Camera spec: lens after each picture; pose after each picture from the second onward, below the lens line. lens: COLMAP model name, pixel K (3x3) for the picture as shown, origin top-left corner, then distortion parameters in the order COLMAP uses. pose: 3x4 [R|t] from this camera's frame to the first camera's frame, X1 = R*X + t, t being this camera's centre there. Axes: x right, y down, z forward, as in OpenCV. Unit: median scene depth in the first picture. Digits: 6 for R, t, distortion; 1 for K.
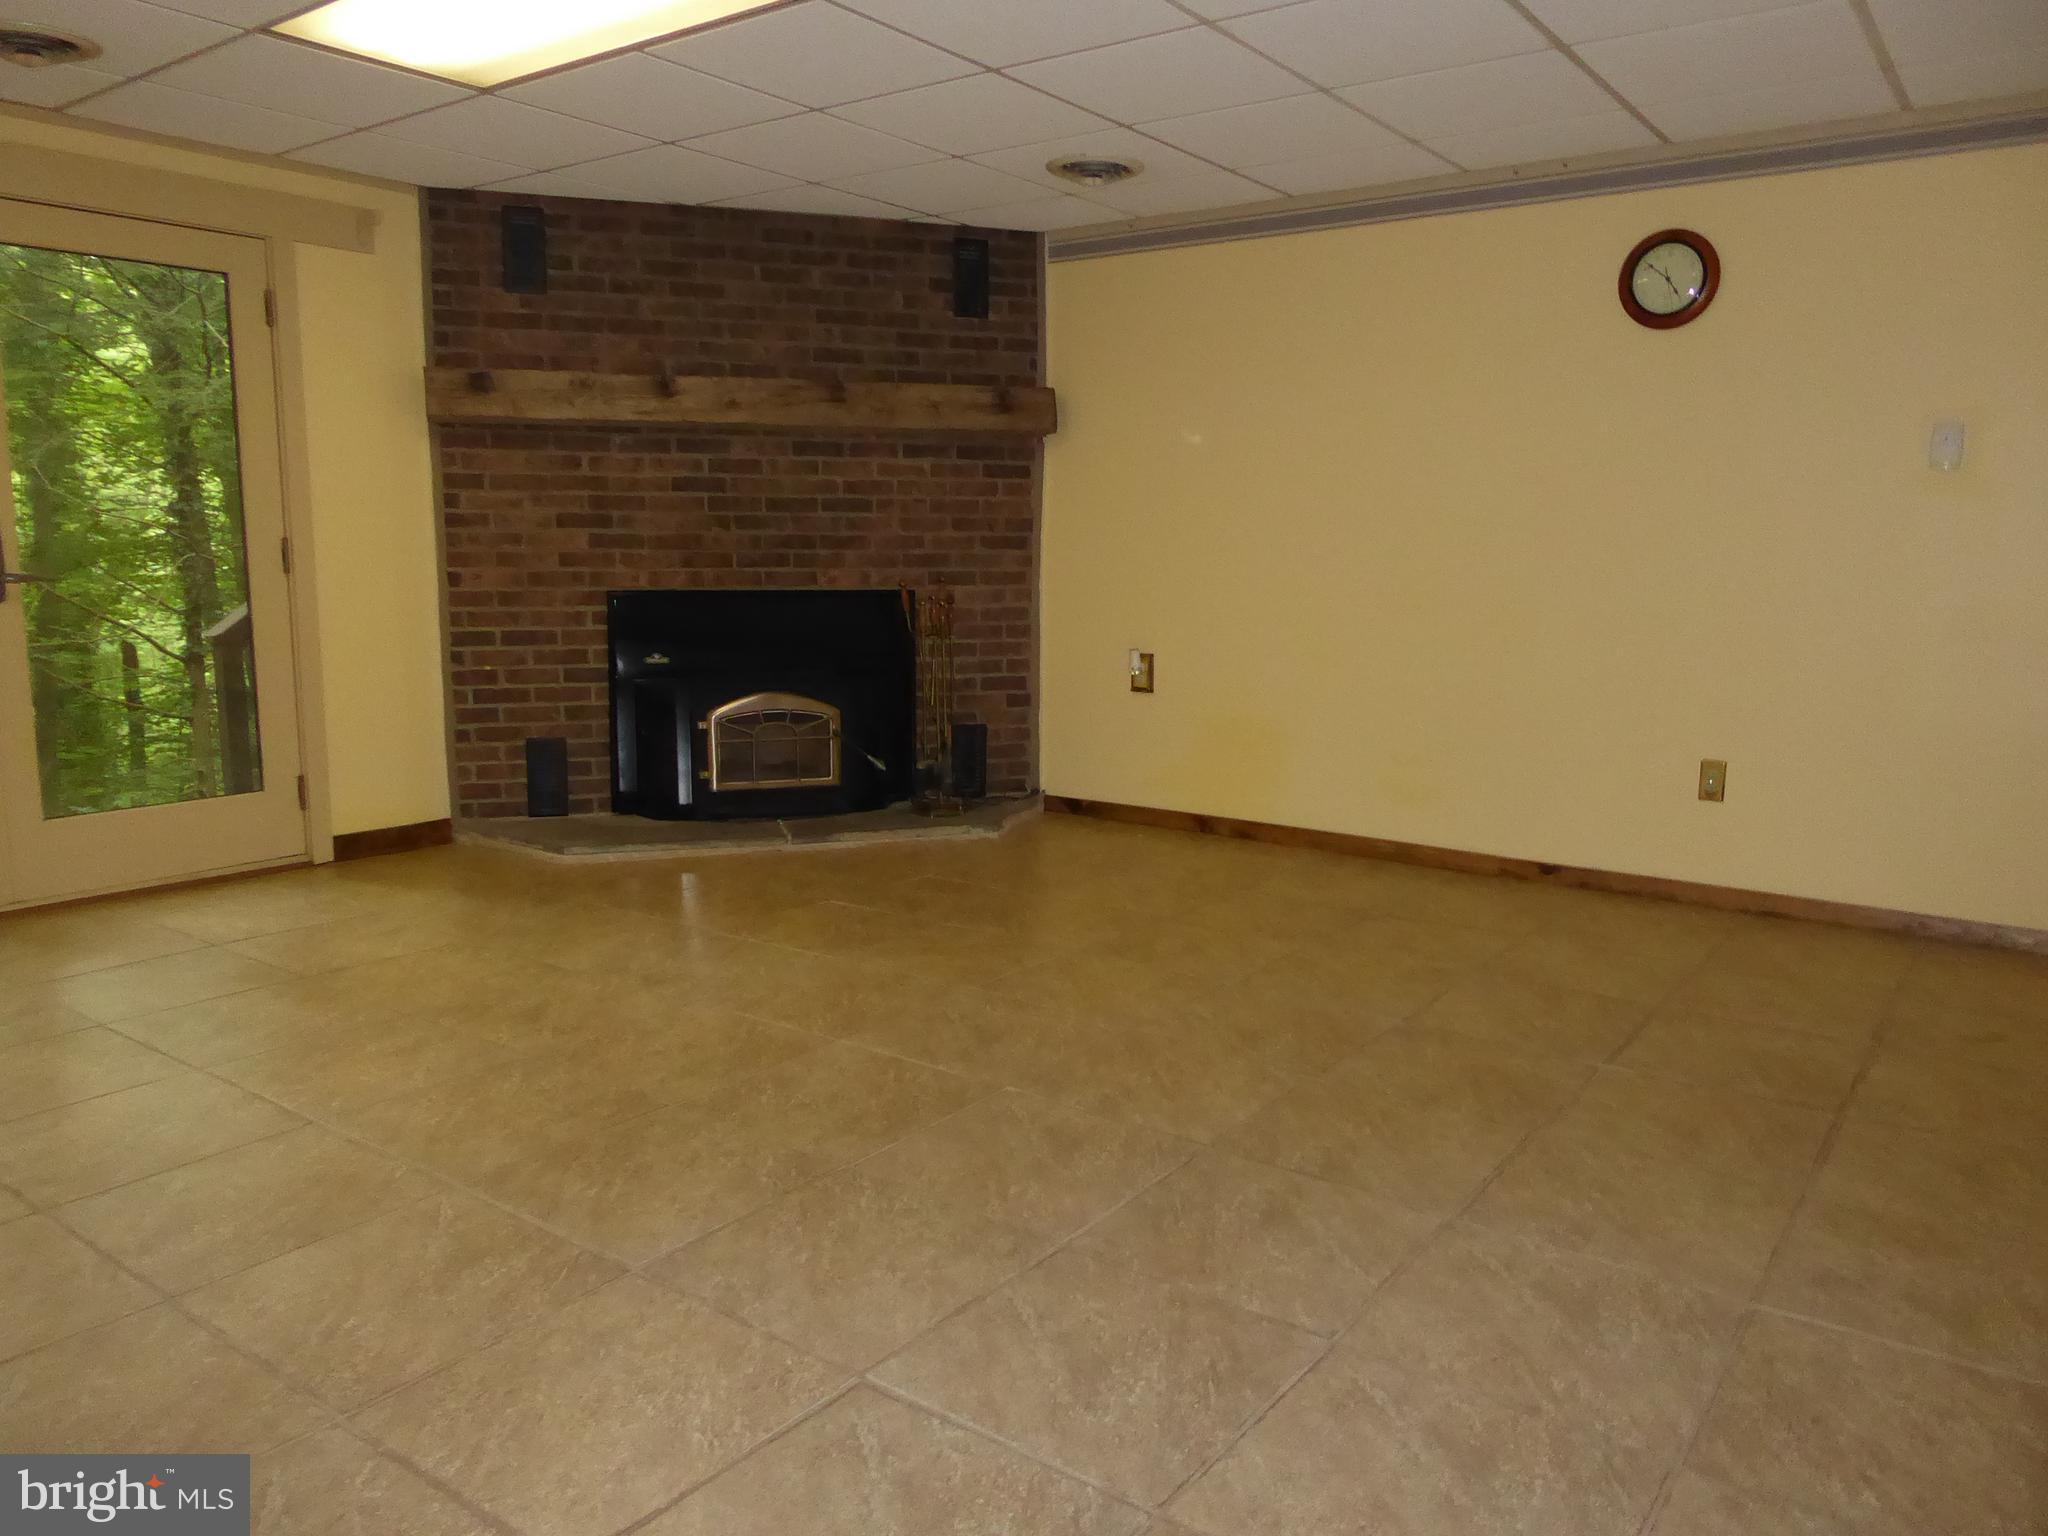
lens RADIAL K [[1468.2, 0, 1062.3], [0, 1468.2, 769.4], [0, 0, 1]] dist [-0.035381, 0.000623]
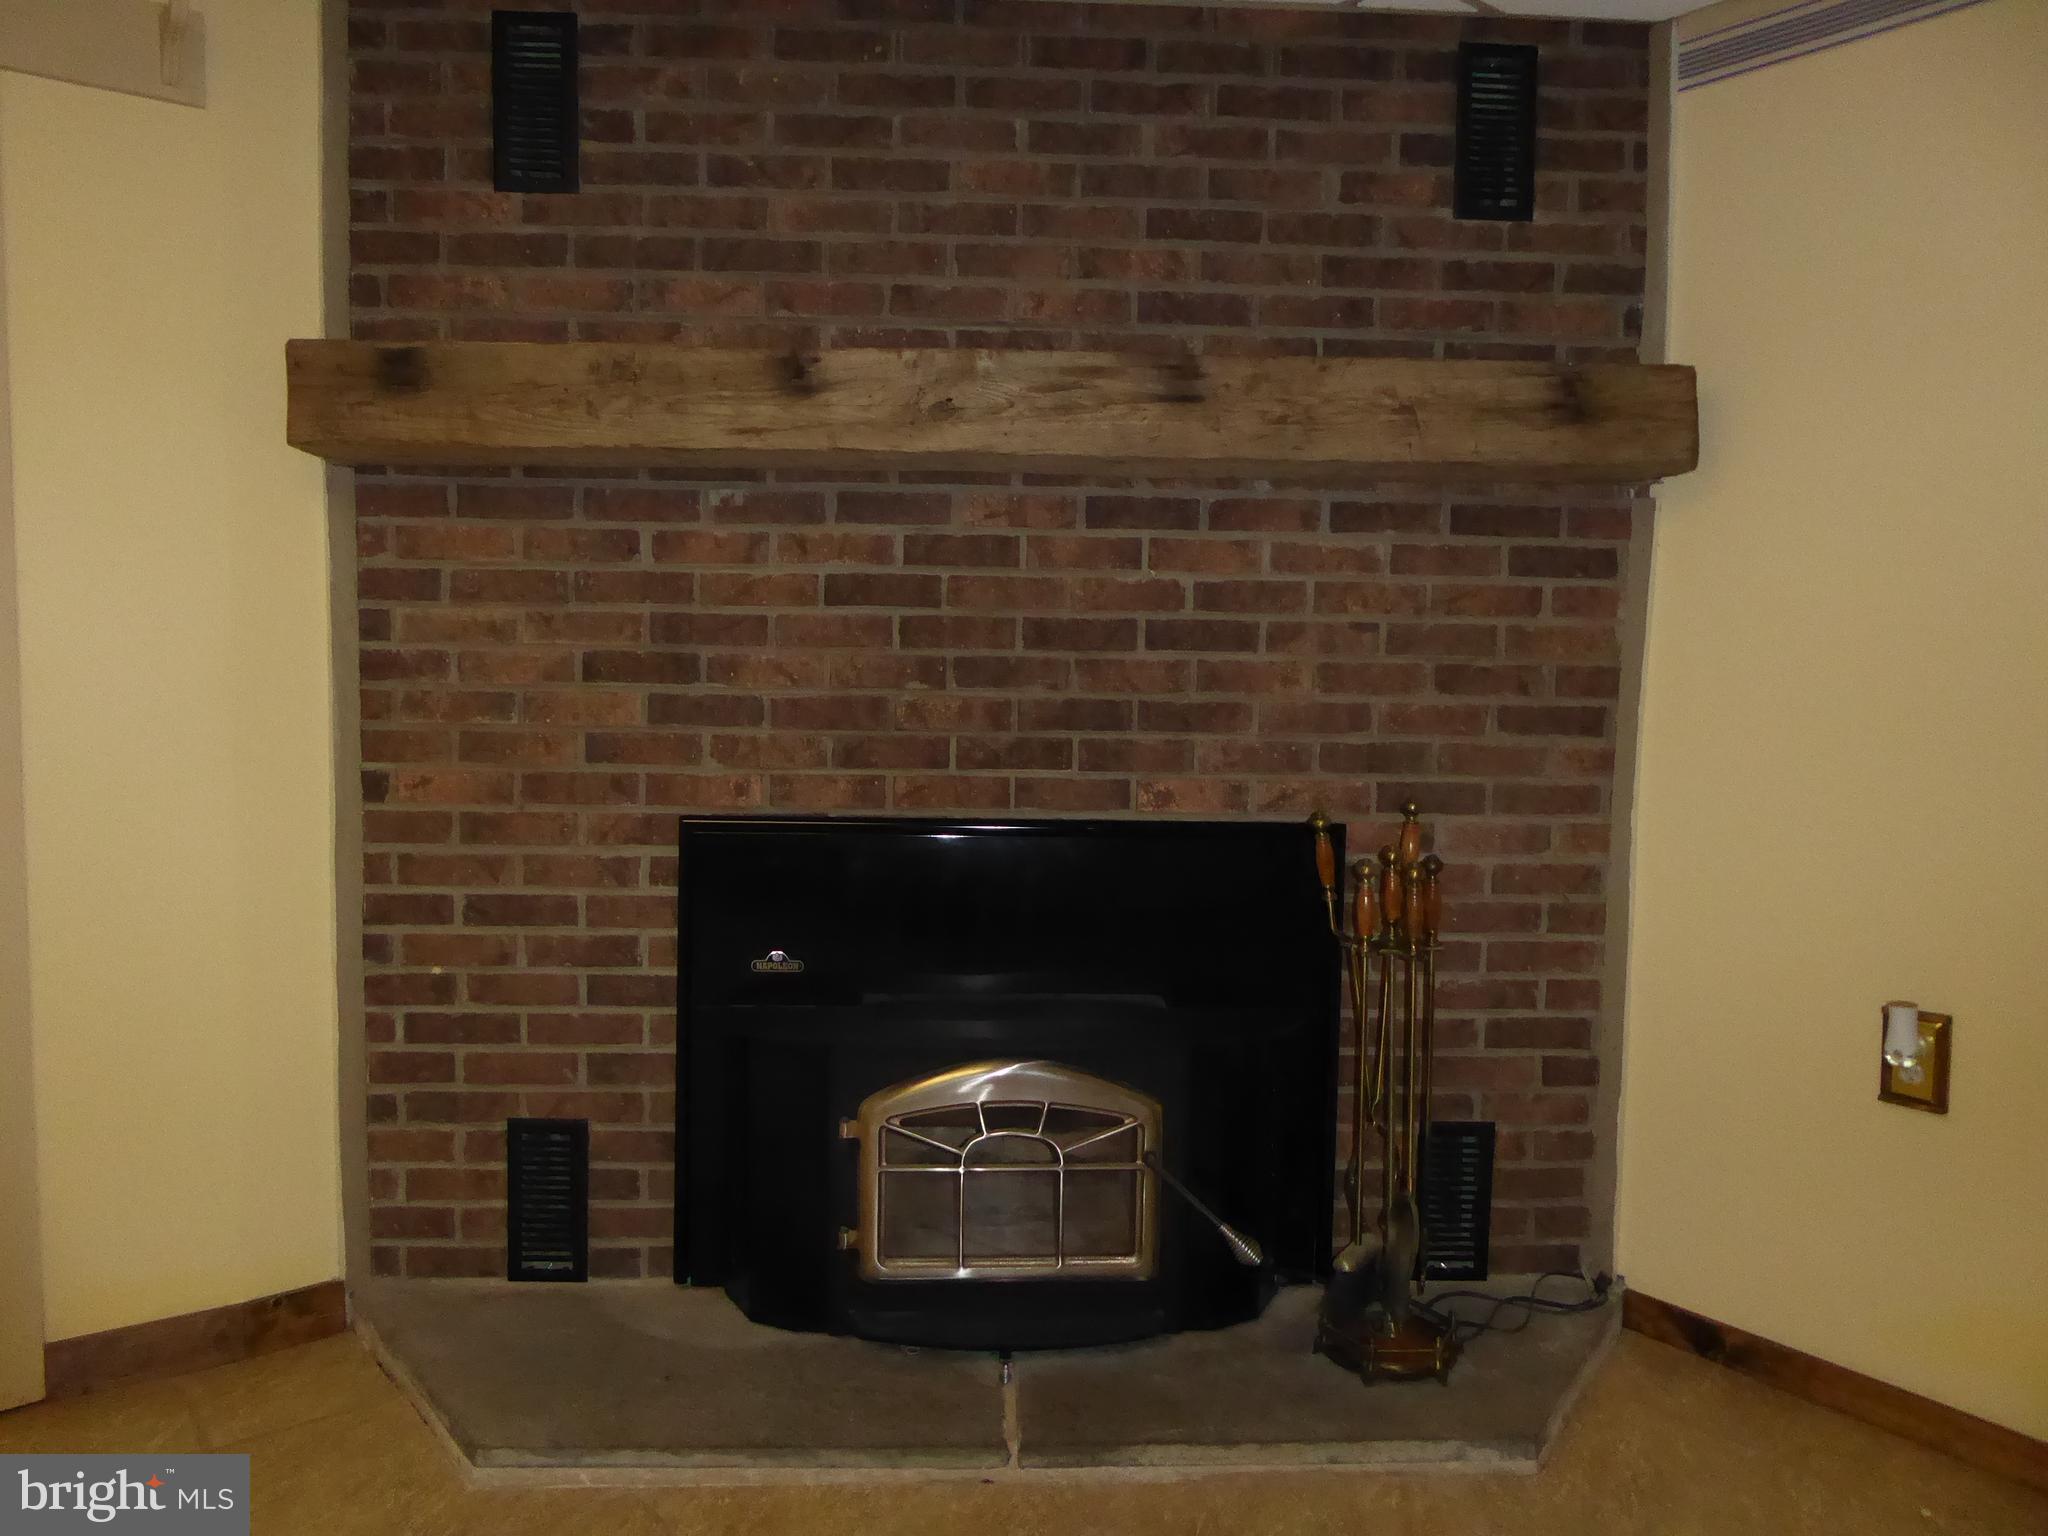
lens RADIAL K [[1468.2, 0, 1062.3], [0, 1468.2, 769.4], [0, 0, 1]] dist [-0.035381, 0.000623]
pose [[0.961211, 0.028399, -0.274348, -0.064429], [-0.049656, 0.996250, -0.070848, -0.108143], [0.271307, 0.081723, 0.959017, 0.573688]]
